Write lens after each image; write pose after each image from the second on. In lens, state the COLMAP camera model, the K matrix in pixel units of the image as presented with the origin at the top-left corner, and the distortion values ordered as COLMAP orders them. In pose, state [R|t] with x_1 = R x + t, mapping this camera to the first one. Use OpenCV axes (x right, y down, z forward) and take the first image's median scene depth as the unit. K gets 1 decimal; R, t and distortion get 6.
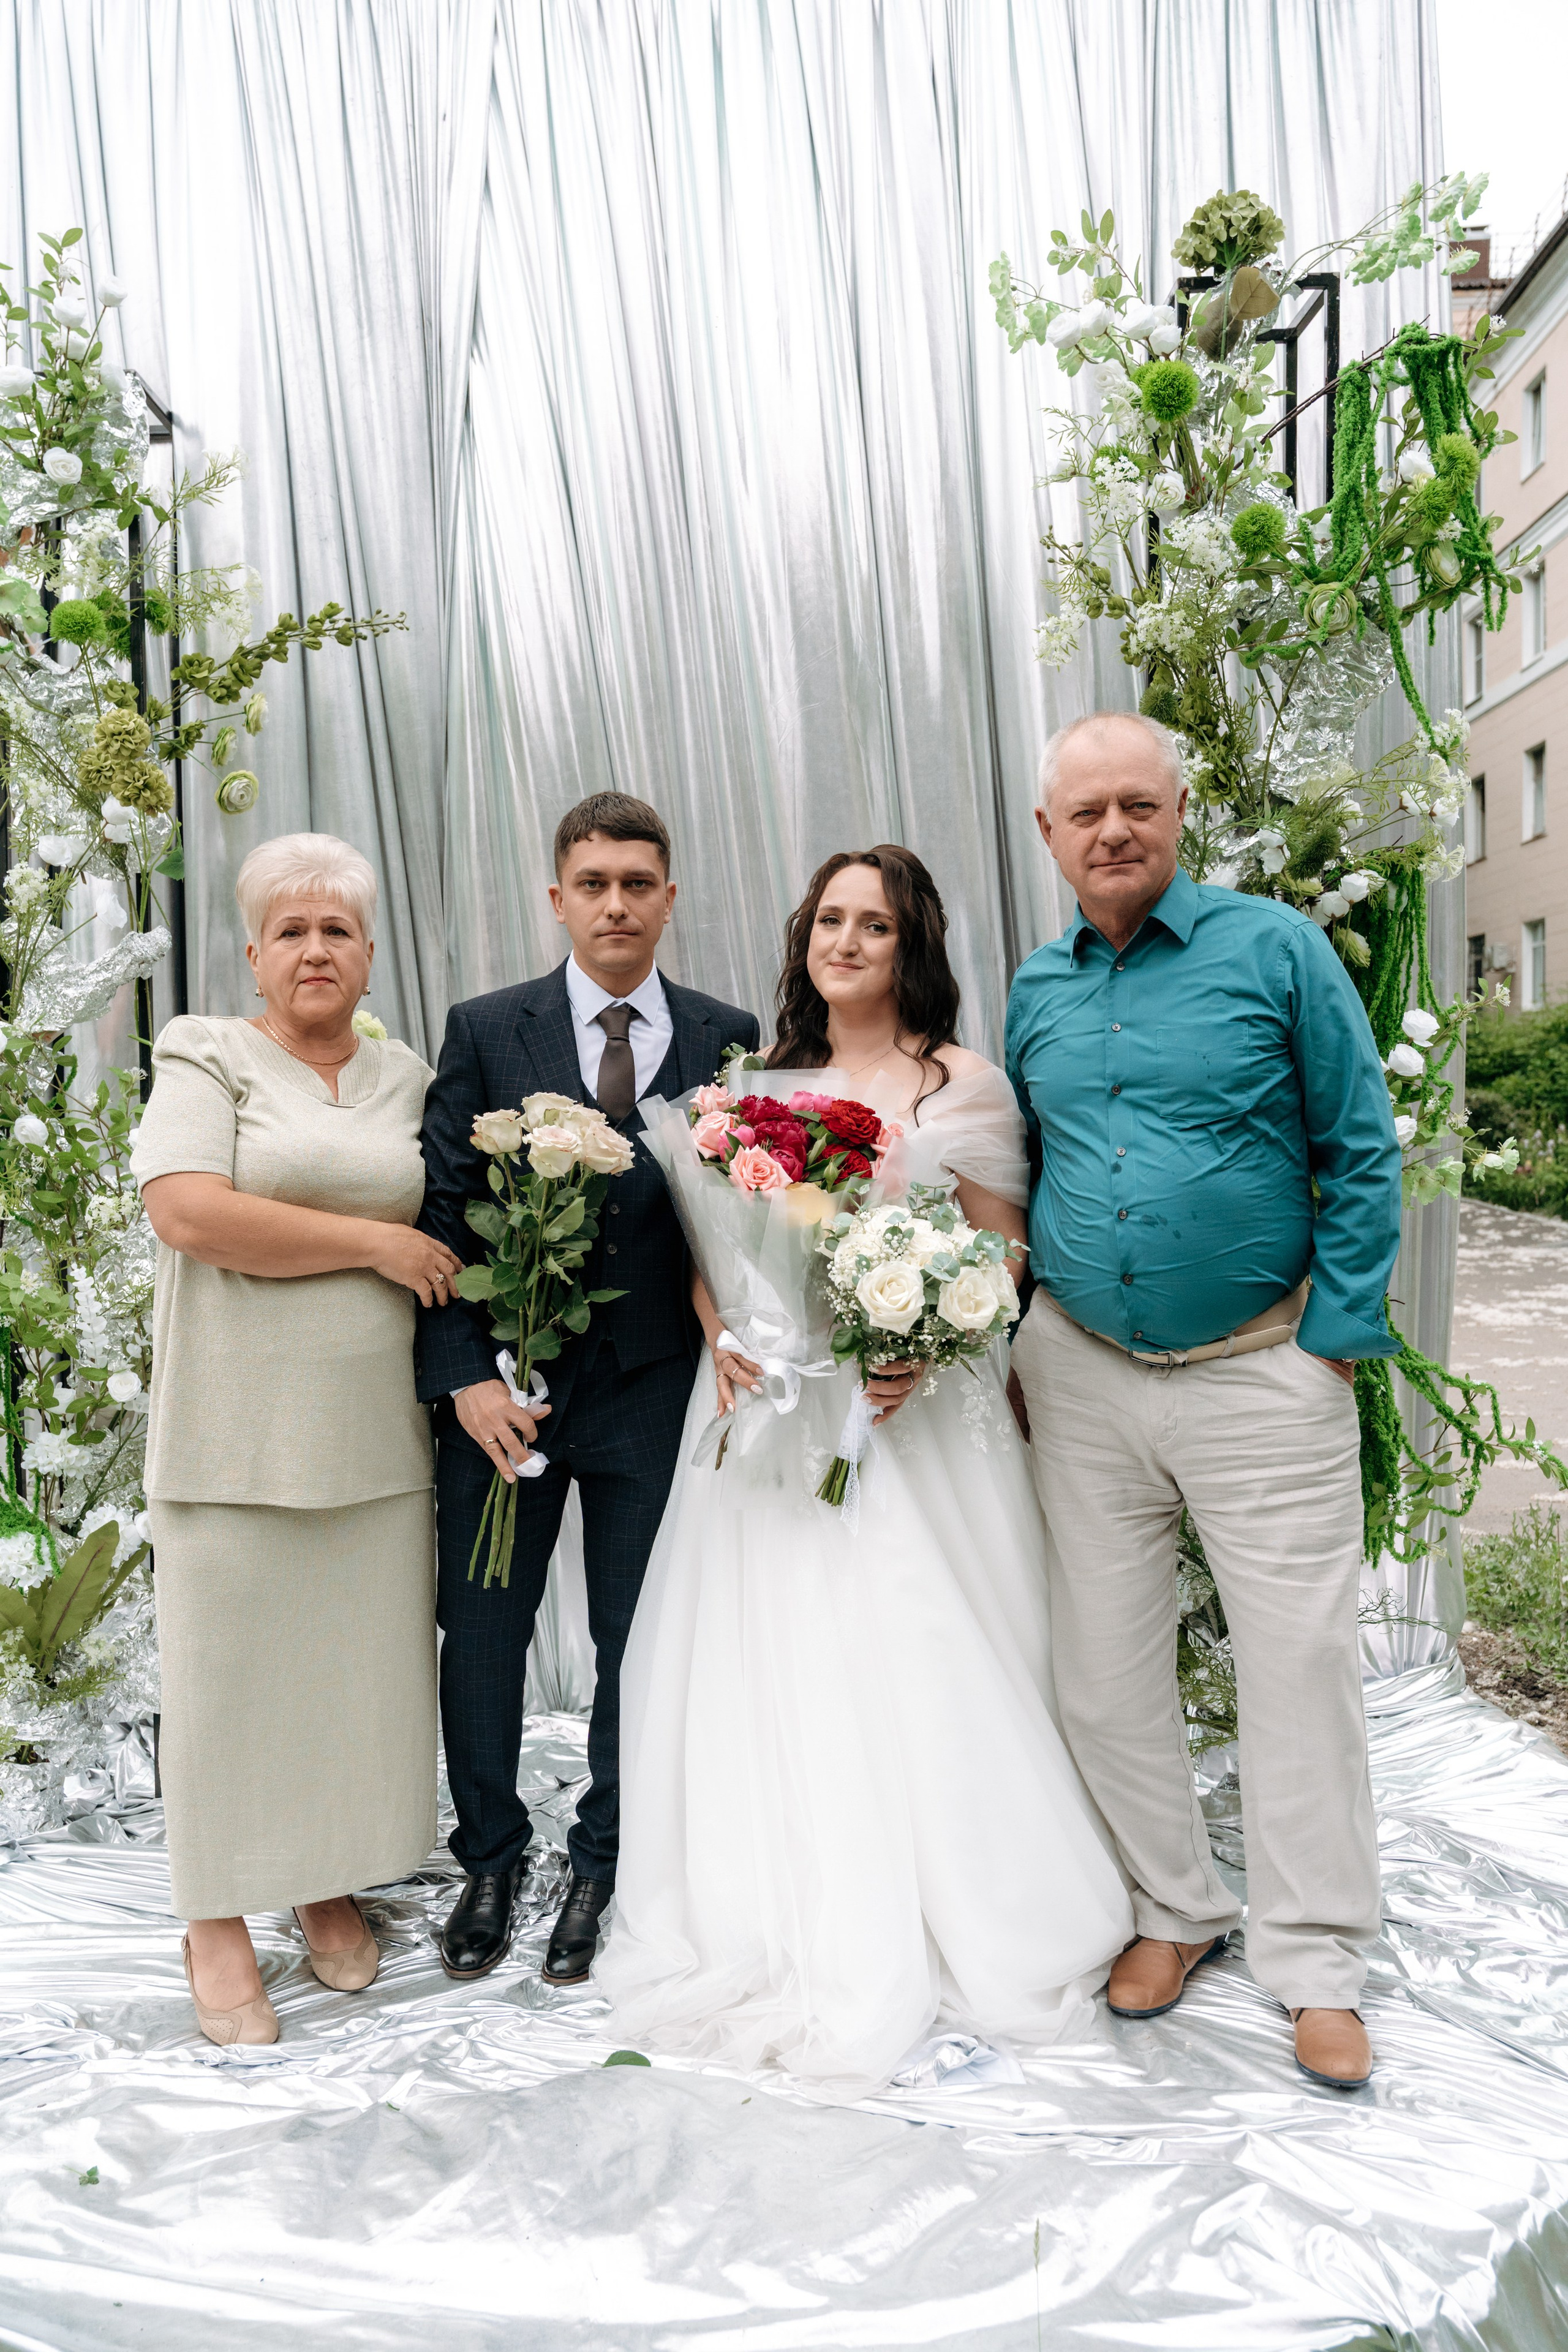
lens RADIAL K [[1855.9, 0, 855.8], [0, 1855.9, 1209.6], [0, 0, 1]] dist [-0.002273, 0.004400]
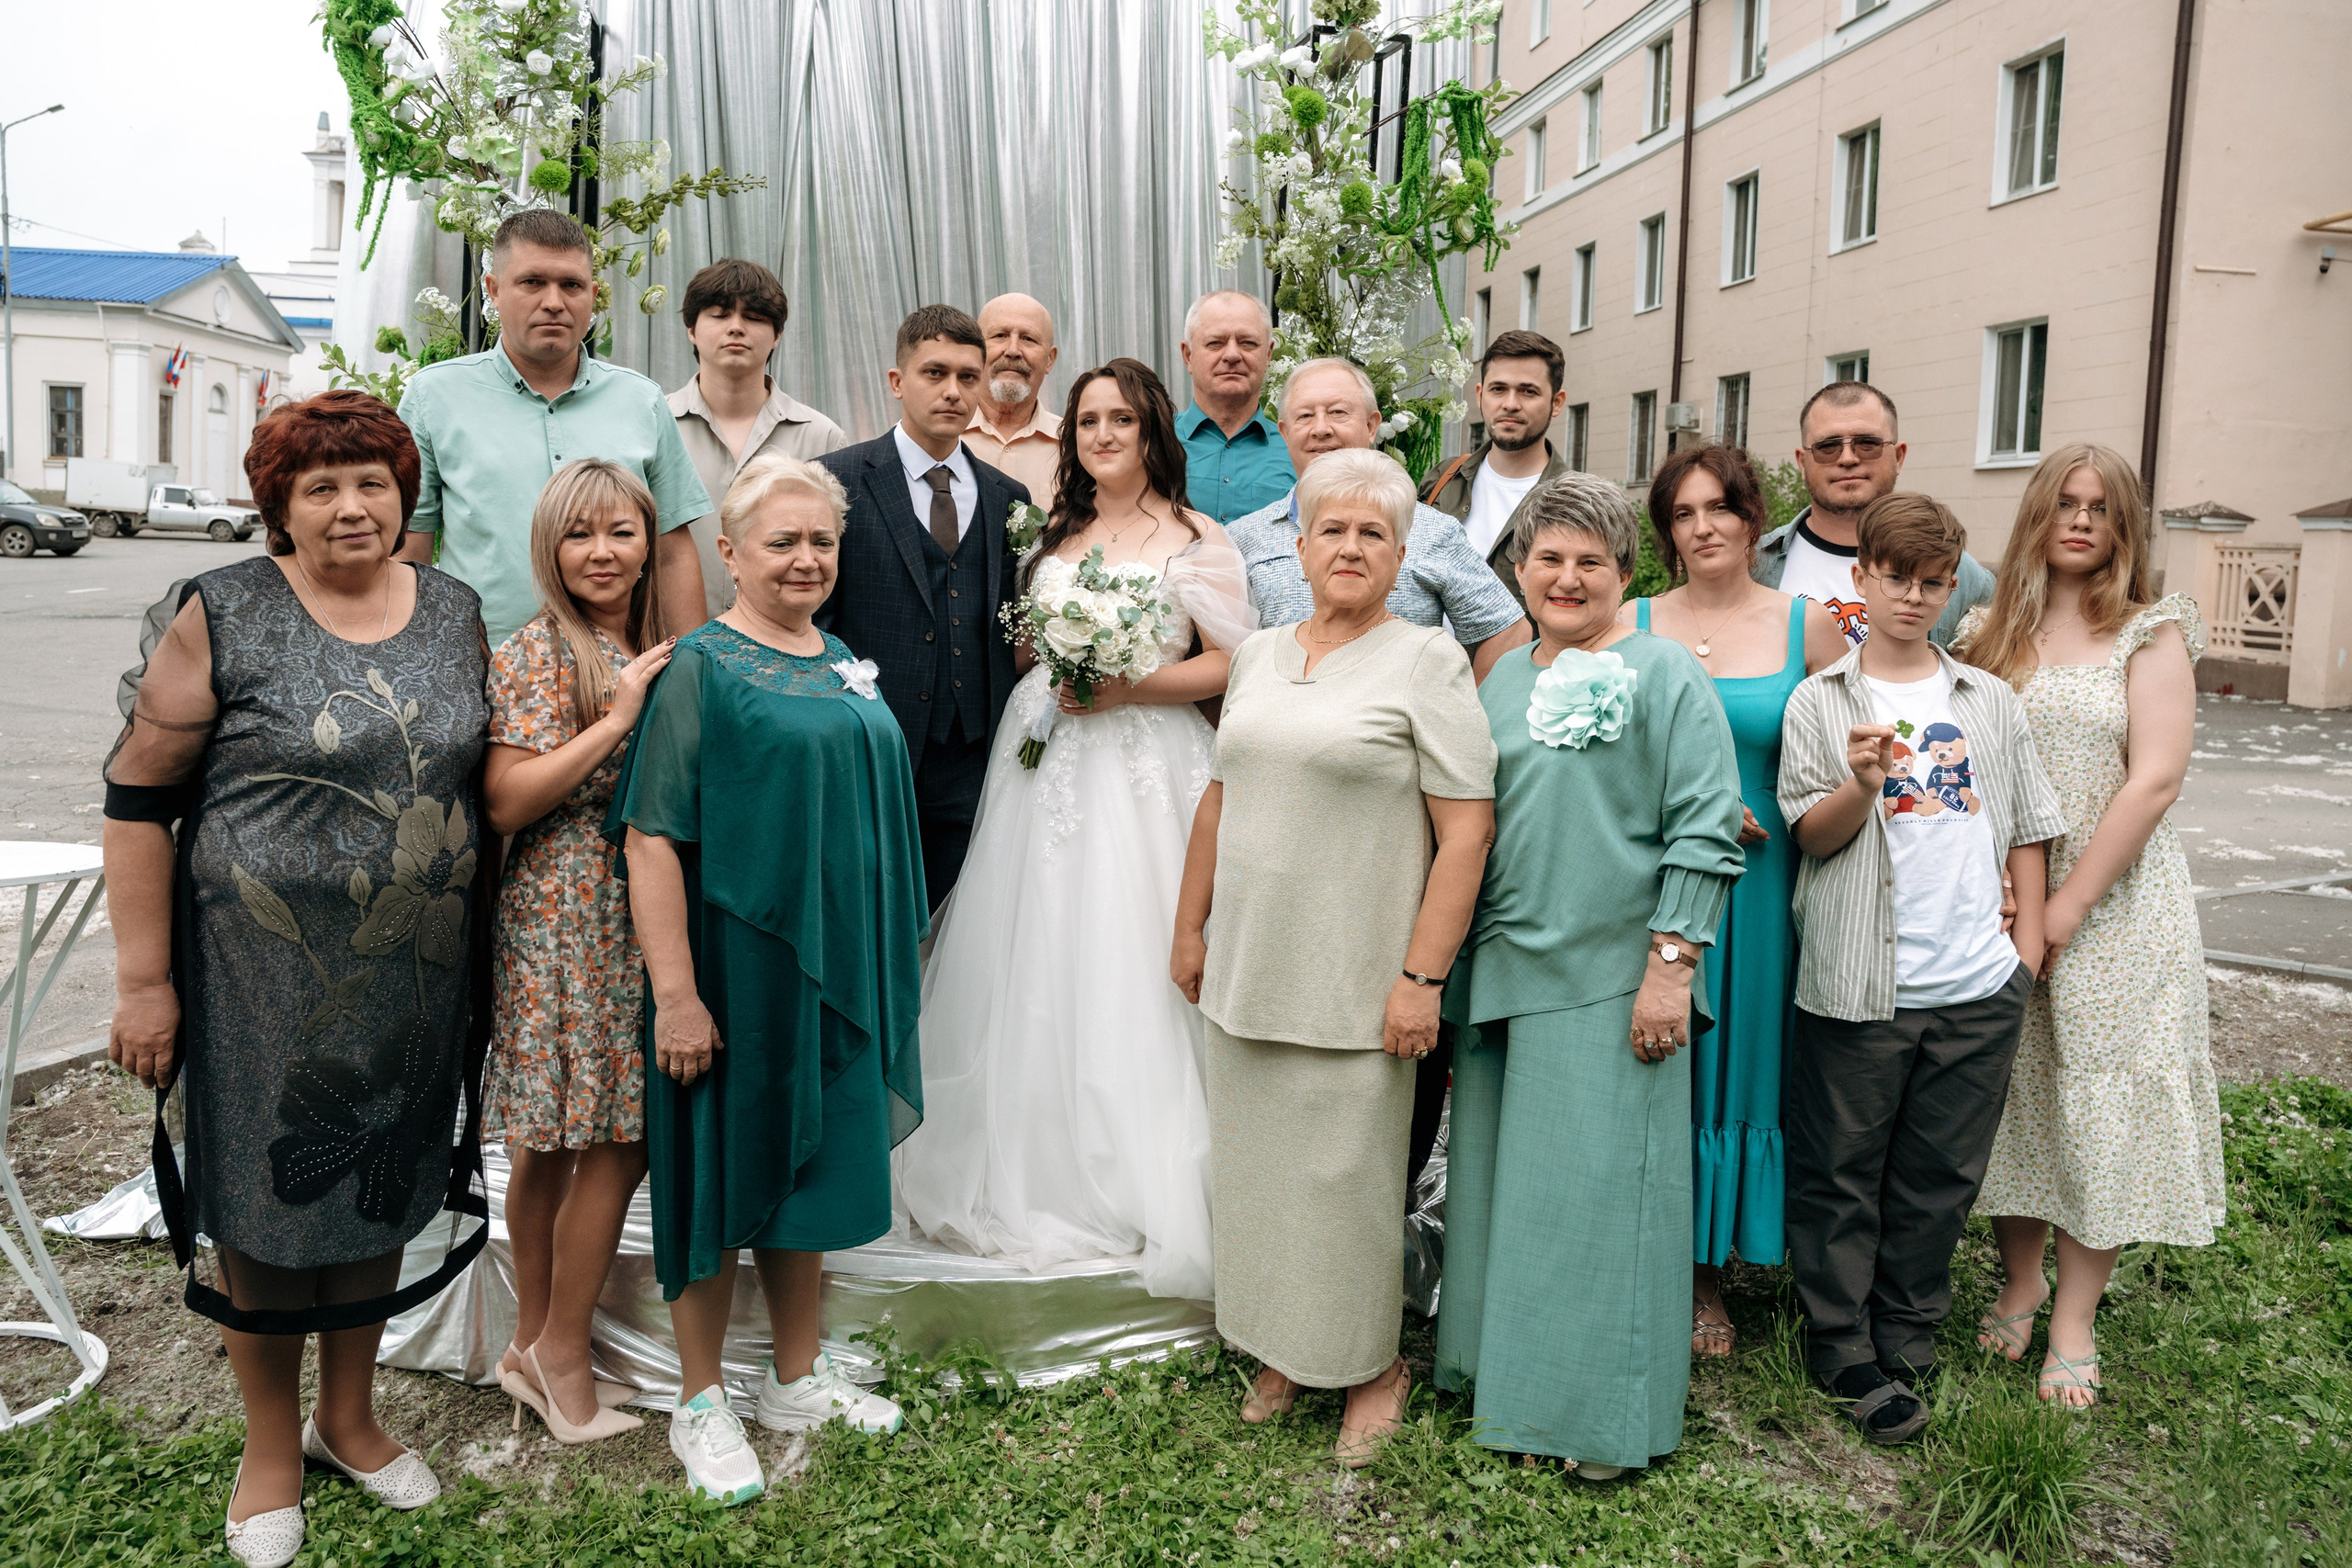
lens RADIAL K [[1598.2, 0, 1176.0], [0, 1598.2, 784.0], [0, 0, 1]] dist [-0.111797, 0.084597]
pose [[0.988062, 0.037971, 0.149301, -0.116443], [-0.052071, 0.994425, 0.091692, 0.021466], [-0.144987, -0.098372, 0.984531, -0.355820]]
